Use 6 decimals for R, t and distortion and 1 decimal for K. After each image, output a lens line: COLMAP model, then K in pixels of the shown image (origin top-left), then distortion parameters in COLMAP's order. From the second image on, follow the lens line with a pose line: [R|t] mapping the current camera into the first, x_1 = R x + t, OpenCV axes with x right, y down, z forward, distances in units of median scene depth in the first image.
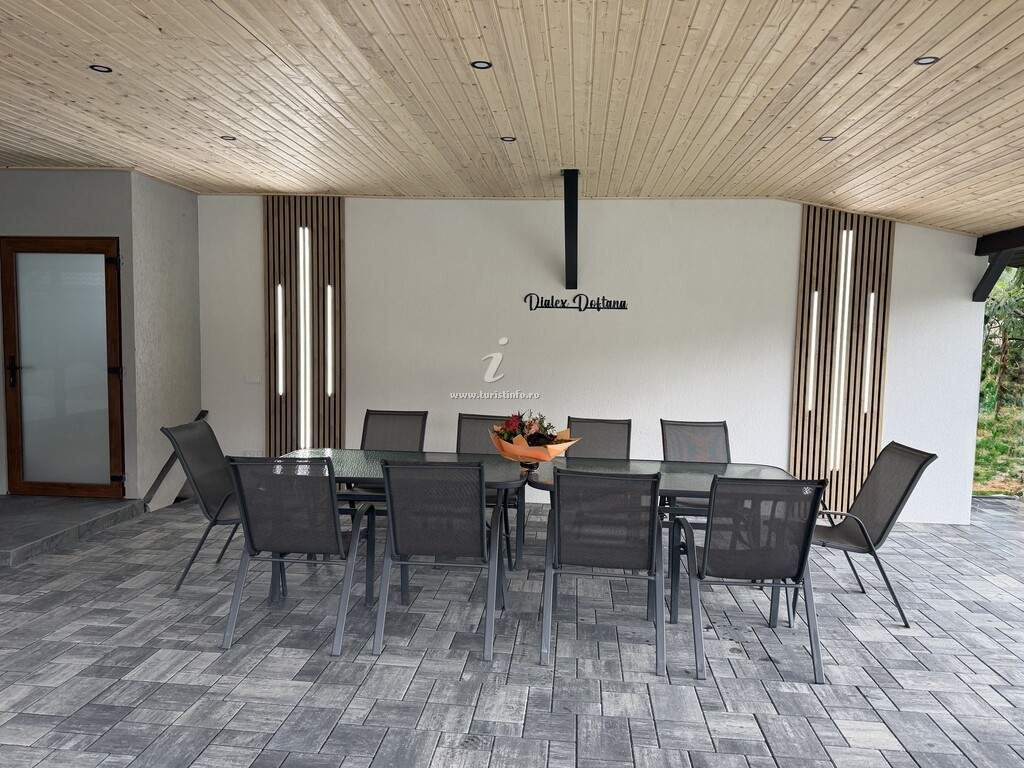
lens RADIAL K [[720.1, 0, 512.0], [0, 720.1, 384.0], [0, 0, 1]] dist [0.020437, -0.006325]
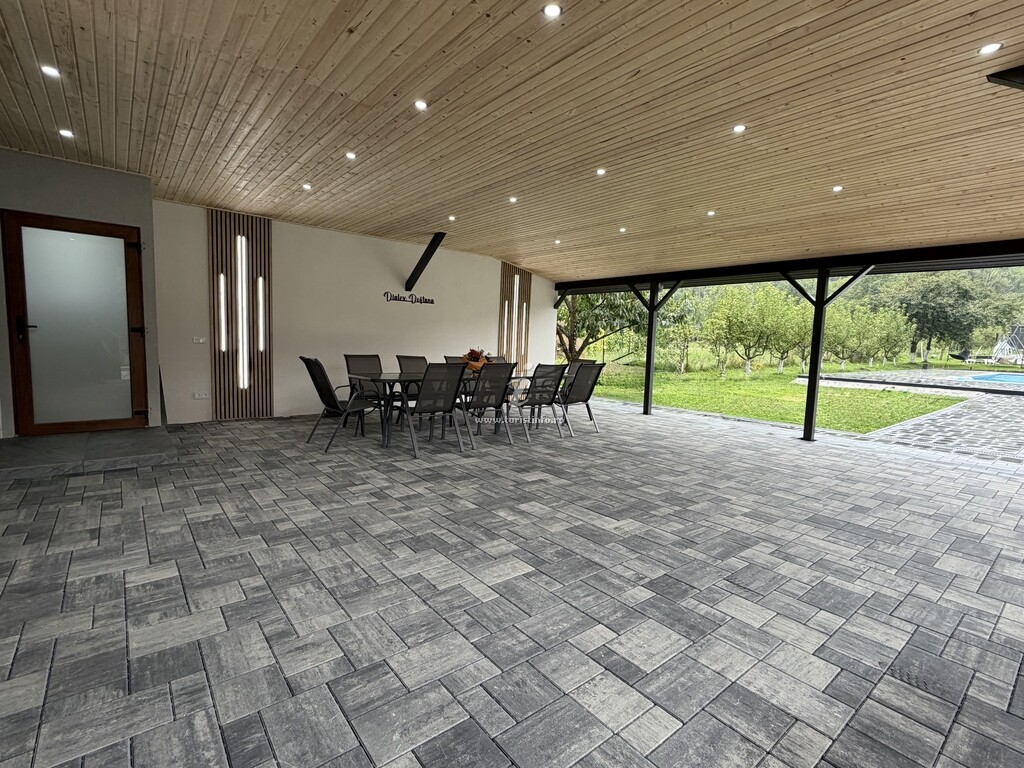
lens RADIAL K [[482.1, 0, 512.0], [0, 482.1, 384.0], [0, 0, 1]] dist [0.000605, 0.000924]
pose [[0.712188, -0.062562, 0.699196, -0.674035], [0.030118, 0.997827, 0.058604, 0.047452], [-0.701342, -0.020679, 0.712525, -0.097421]]
